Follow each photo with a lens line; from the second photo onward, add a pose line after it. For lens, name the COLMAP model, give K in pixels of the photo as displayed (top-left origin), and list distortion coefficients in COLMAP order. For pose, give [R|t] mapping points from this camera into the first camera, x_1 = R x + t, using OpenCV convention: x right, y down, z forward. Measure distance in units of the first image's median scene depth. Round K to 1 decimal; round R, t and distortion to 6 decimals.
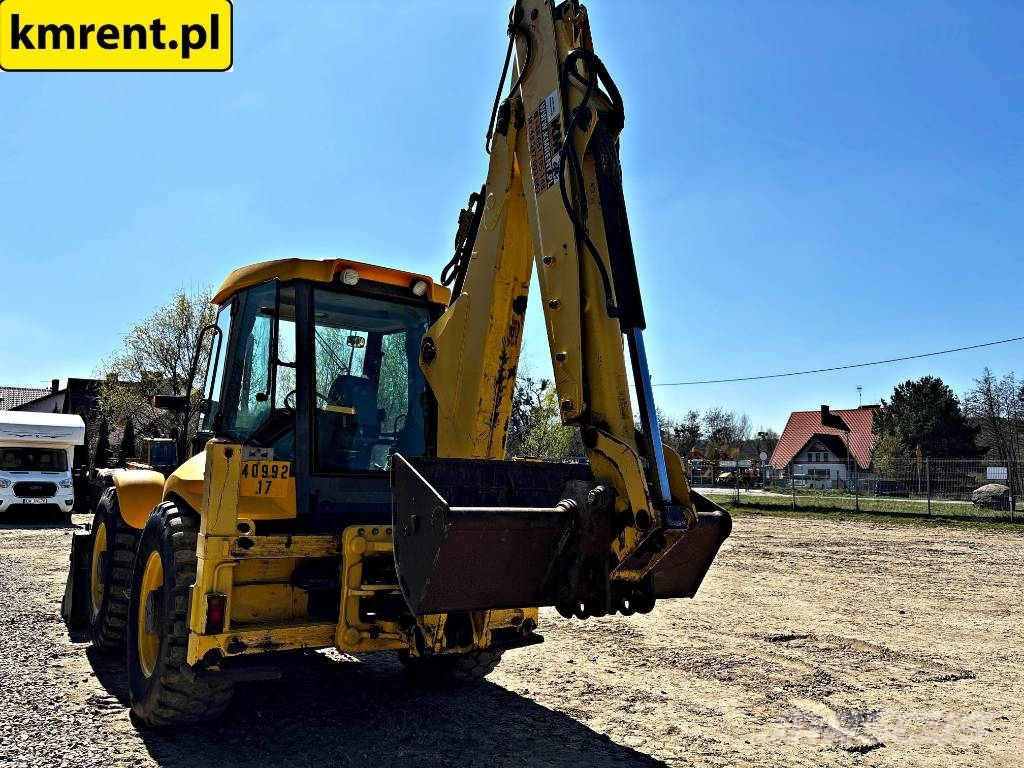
lens RADIAL K [[775.4, 0, 518.5], [0, 775.4, 382.3], [0, 0, 1]] dist [0.045480, -0.054075]
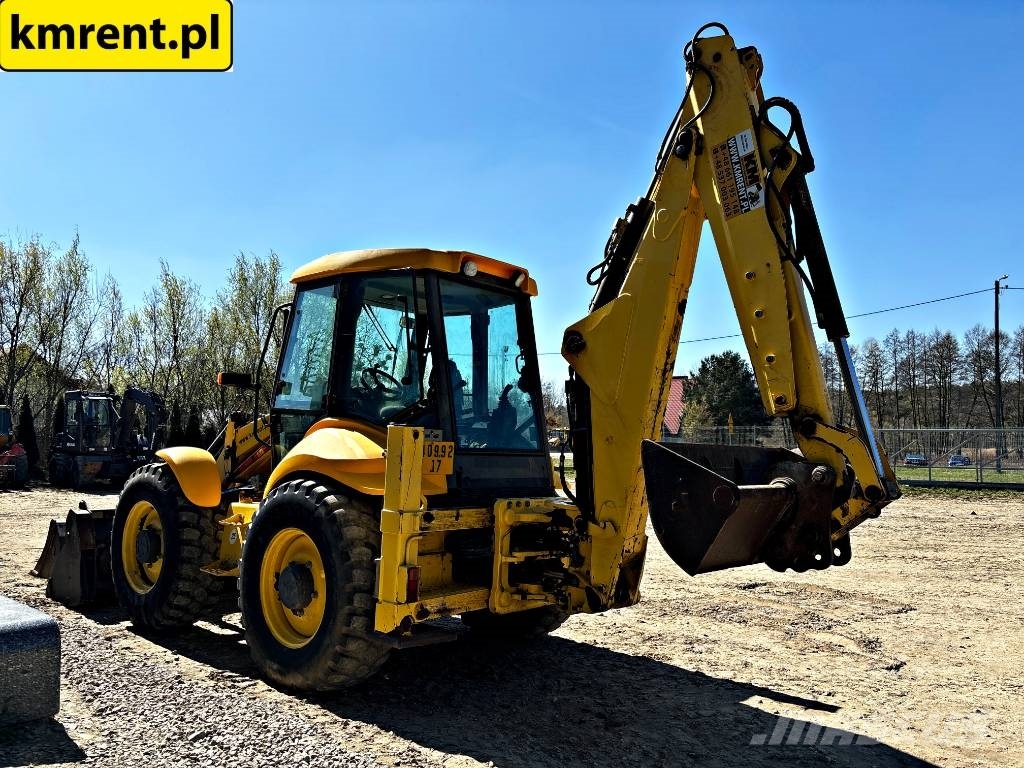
lens RADIAL K [[775.4, 0, 504.3], [0, 775.4, 377.5], [0, 0, 1]] dist [0.045480, -0.054075]
pose [[0.972900, 0.014997, 0.230738, -0.475339], [-0.024031, 0.999049, 0.036391, -0.028901], [-0.229973, -0.040950, 0.972335, -0.061820]]
